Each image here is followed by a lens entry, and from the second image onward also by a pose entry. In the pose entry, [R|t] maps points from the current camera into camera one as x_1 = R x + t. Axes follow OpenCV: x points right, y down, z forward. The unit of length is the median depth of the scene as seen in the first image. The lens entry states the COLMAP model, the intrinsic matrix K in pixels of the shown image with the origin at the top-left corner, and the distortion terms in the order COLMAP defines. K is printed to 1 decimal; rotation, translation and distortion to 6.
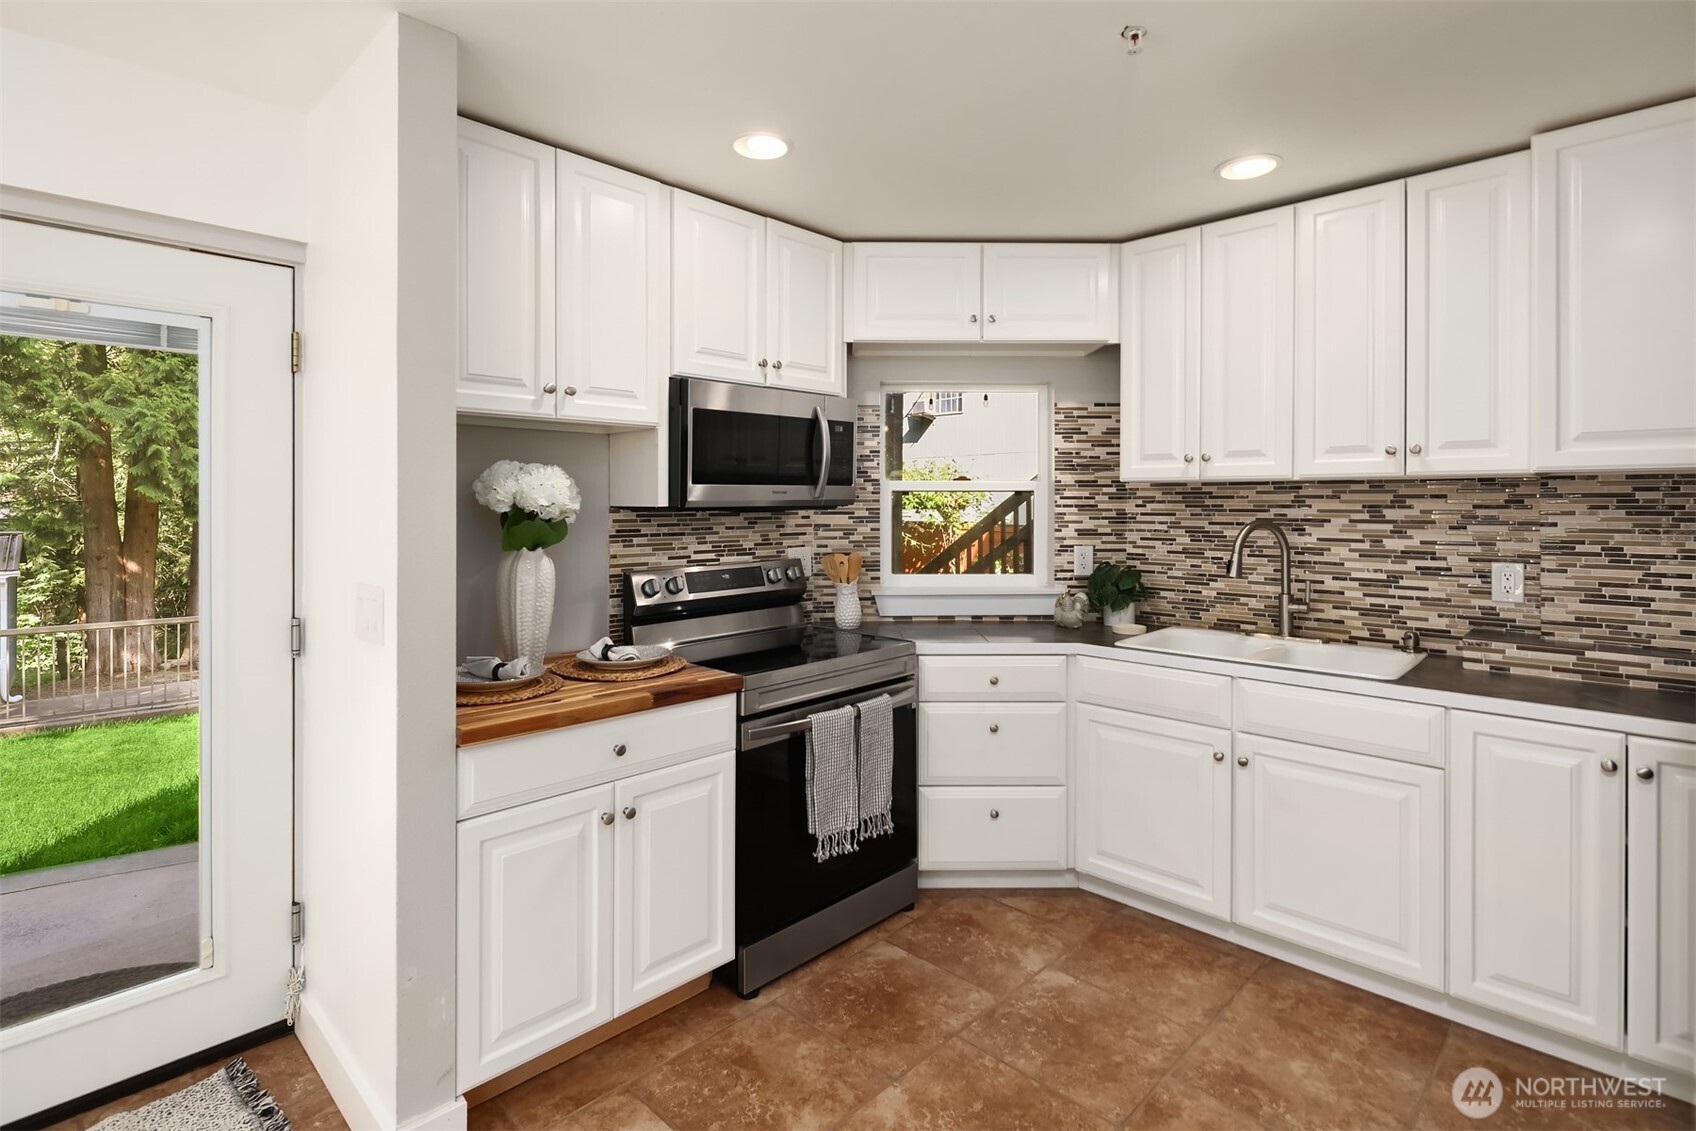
lens RADIAL K [[818.9, 0, 833.6], [0, 818.9, 507.1], [0, 0, 1]] dist [0.008030, -0.007337]
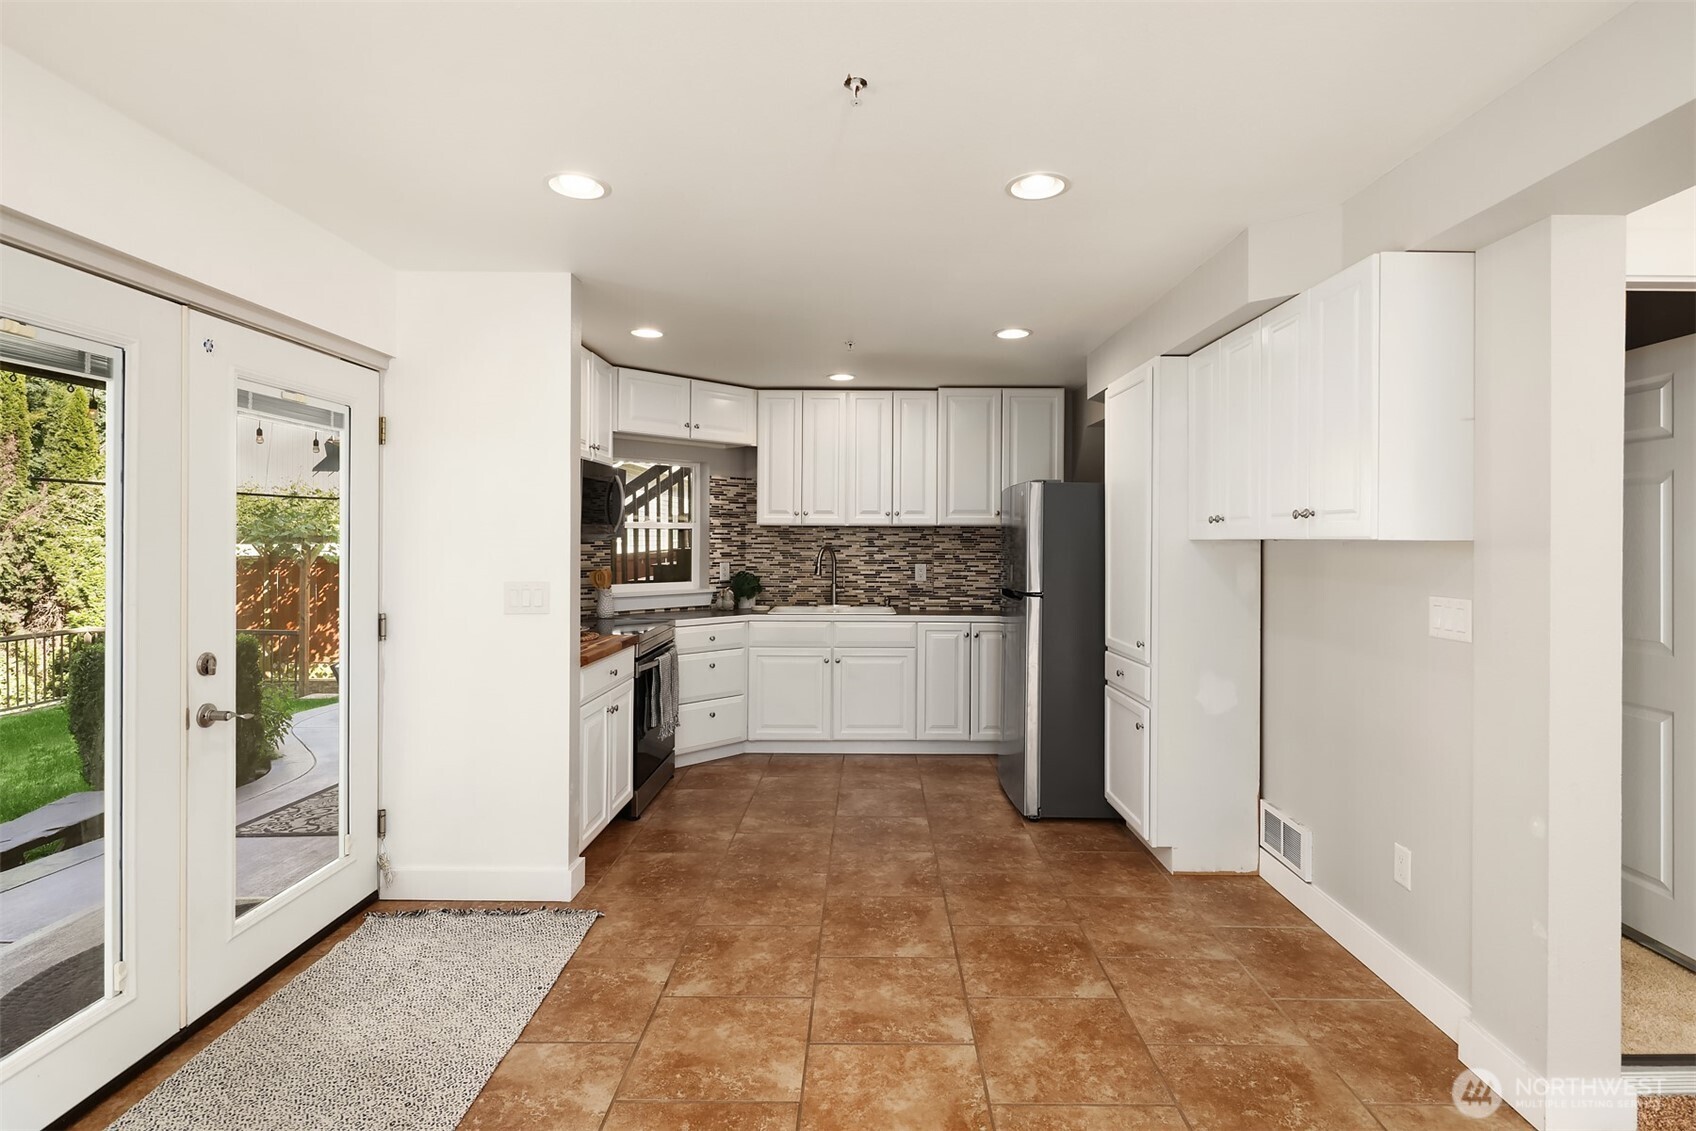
lens RADIAL K [[818.9, 0, 844.4], [0, 818.9, 557.4], [0, 0, 1]] dist [0.008030, -0.007337]
pose [[0.731838, -0.012701, 0.681361, -0.782785], [-0.000631, 0.999813, 0.019315, 0.005496], [-0.681479, -0.014565, 0.731693, -0.462141]]
